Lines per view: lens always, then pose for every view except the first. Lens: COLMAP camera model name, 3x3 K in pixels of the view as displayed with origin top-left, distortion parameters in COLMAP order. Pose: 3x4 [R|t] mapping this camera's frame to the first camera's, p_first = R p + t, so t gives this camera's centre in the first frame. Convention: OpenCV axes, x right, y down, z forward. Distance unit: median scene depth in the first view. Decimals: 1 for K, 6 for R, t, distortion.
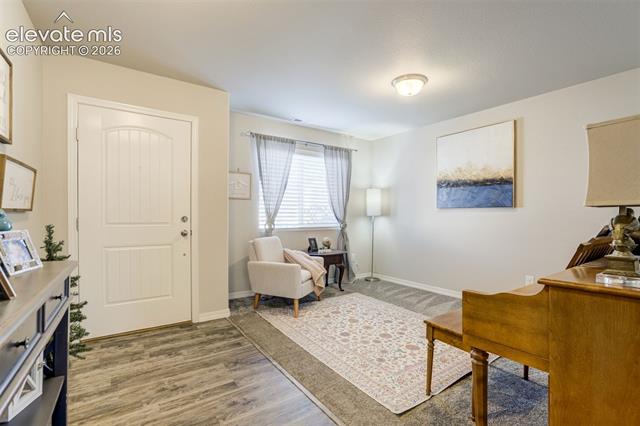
lens RADIAL K [[296.9, 0, 325.9], [0, 296.9, 211.1], [0, 0, 1]] dist [-0.045337, 0.012674]
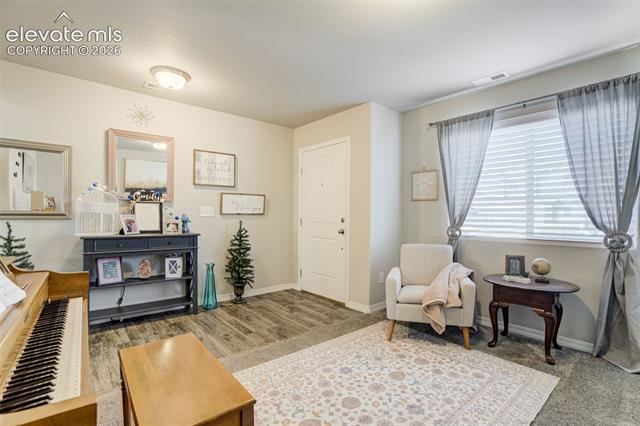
lens RADIAL K [[296.9, 0, 326.6], [0, 296.9, 212.6], [0, 0, 1]] dist [-0.045337, 0.012674]
pose [[0.092298, -0.017490, -0.995578, 0.772644], [0.001726, 0.999847, -0.017405, 0.015907], [0.995730, -0.000112, 0.092314, 0.813235]]
